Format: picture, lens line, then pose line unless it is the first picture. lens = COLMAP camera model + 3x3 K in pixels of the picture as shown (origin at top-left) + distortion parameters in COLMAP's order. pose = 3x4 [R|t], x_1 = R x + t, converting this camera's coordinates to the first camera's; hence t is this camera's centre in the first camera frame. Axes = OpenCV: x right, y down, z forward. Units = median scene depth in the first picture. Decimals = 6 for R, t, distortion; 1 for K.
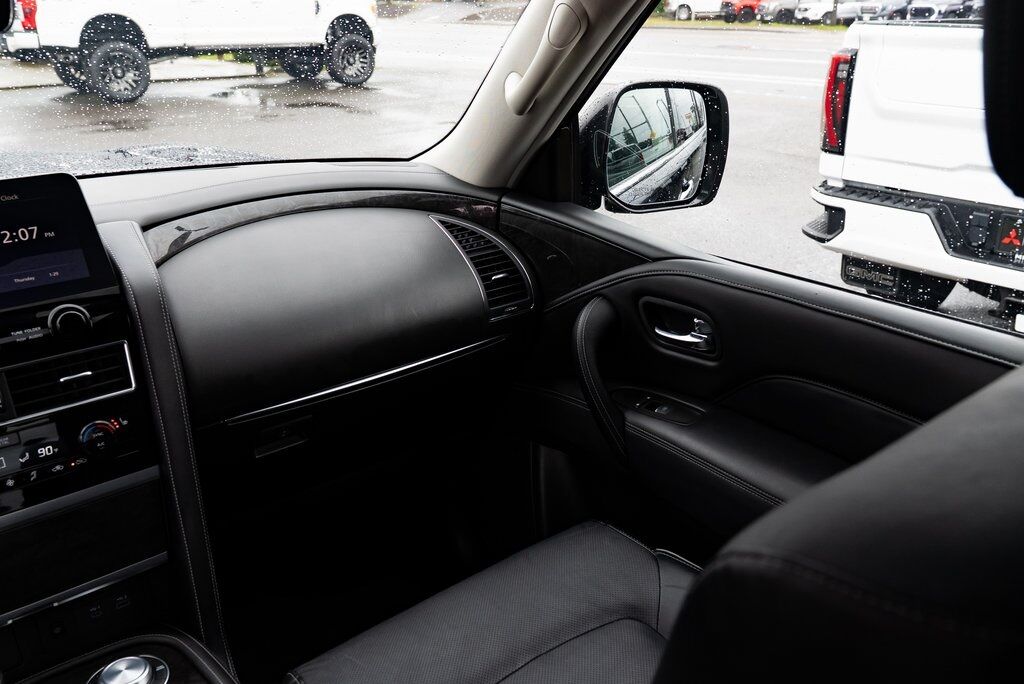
lens RADIAL K [[831.3, 0, 512.0], [0, 831.3, 342.0], [0, 0, 1]] dist [-0.015958, 0.005551]
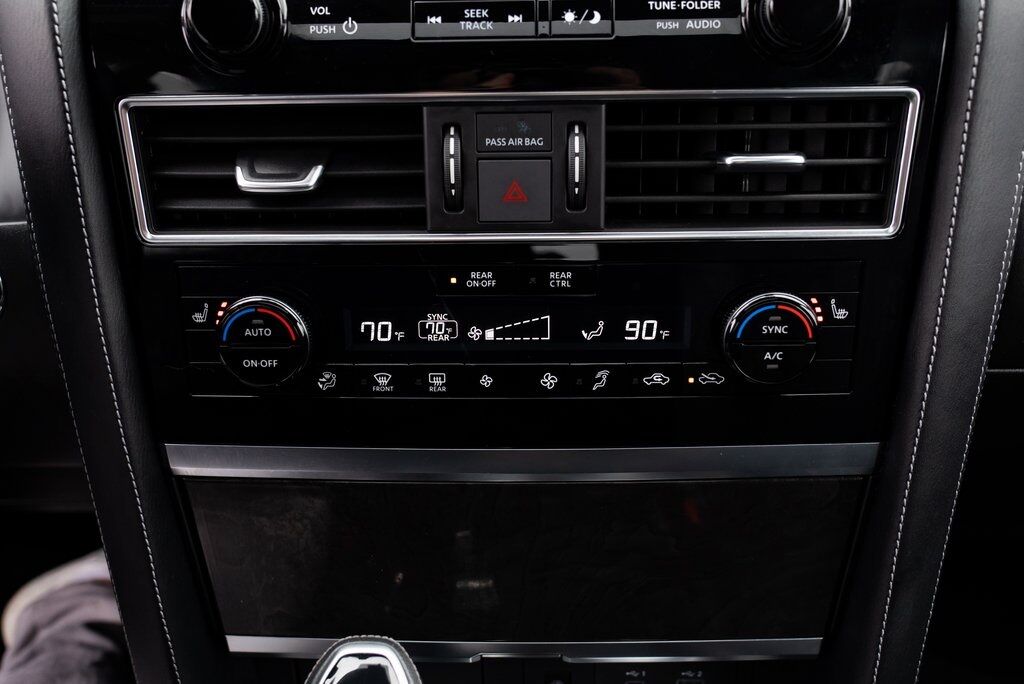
lens RADIAL K [[855.8, 0, 512.0], [0, 855.8, 342.0], [0, 0, 1]] dist [-0.002630, -0.001307]
pose [[0.766324, 0.319612, -0.557311, -0.262333], [-0.229618, 0.946431, 0.227034, 0.040310], [0.600019, -0.046013, 0.798661, 0.437139]]
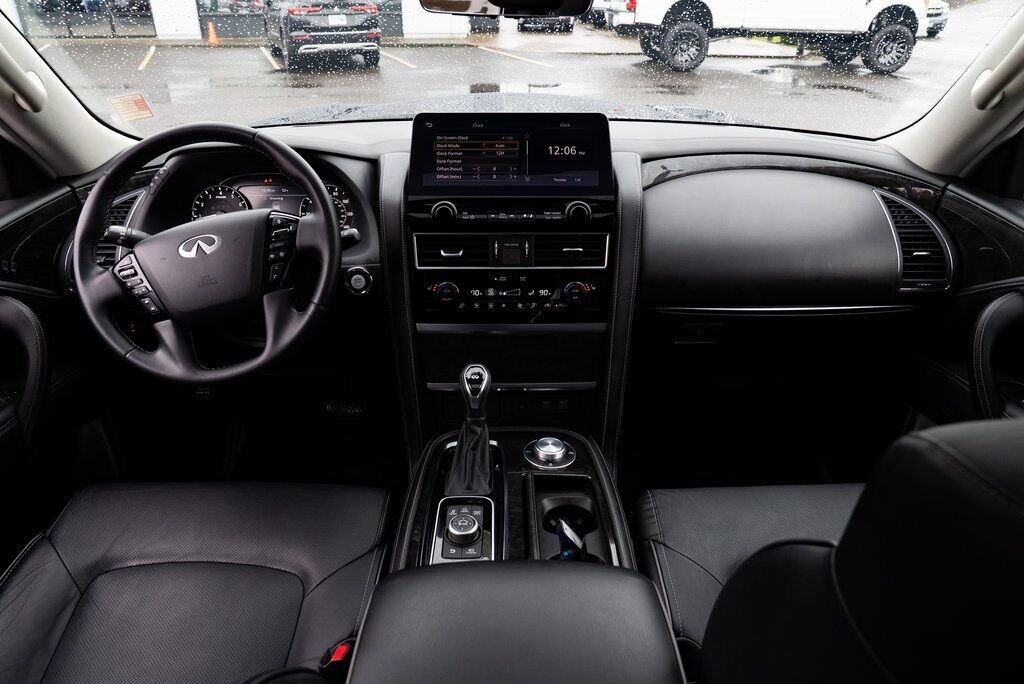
lens RADIAL K [[695.4, 0, 512.0], [0, 695.4, 342.0], [0, 0, 1]] dist [-0.032332, 0.017728]
pose [[0.790853, 0.286068, -0.541033, 0.082639], [-0.240118, 0.958185, 0.155644, 0.022597], [0.562935, 0.006820, 0.826473, -0.074674]]
